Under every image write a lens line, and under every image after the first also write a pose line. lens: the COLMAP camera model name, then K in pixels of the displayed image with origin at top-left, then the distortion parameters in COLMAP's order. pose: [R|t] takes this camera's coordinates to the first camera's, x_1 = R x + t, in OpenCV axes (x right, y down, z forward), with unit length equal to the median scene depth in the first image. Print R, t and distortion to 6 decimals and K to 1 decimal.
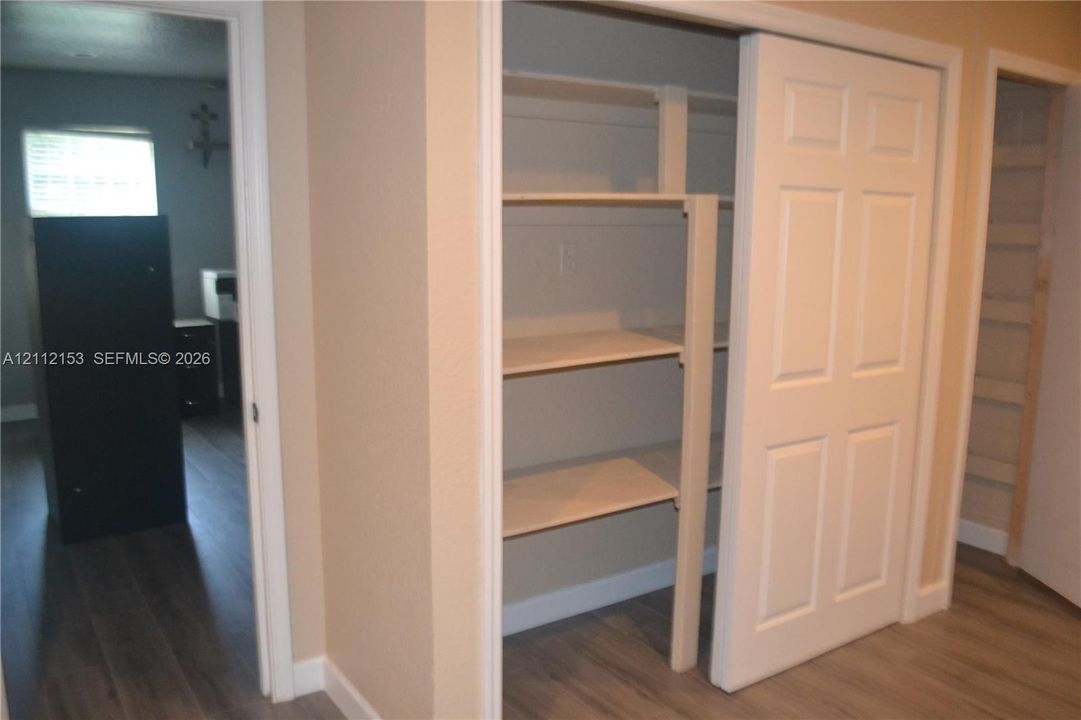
lens RADIAL K [[803.3, 0, 540.5], [0, 803.3, 360.0], [0, 0, 1]] dist [-0.042800, 0.000792]
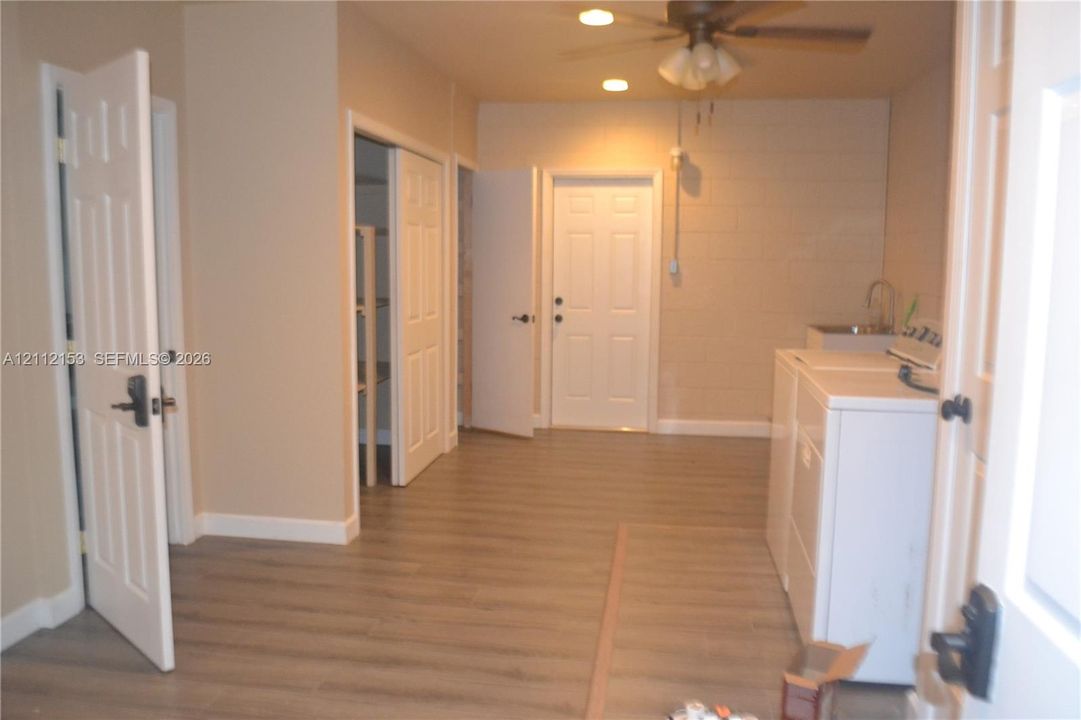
lens RADIAL K [[870.7, 0, 540.5], [0, 870.7, 360.0], [0, 0, 1]] dist [-0.077717, 0.001440]
pose [[0.662124, -0.092091, 0.743715, -0.996921], [0.116437, 0.993011, 0.019297, 0.110215], [-0.740294, 0.073819, 0.668219, -0.608109]]
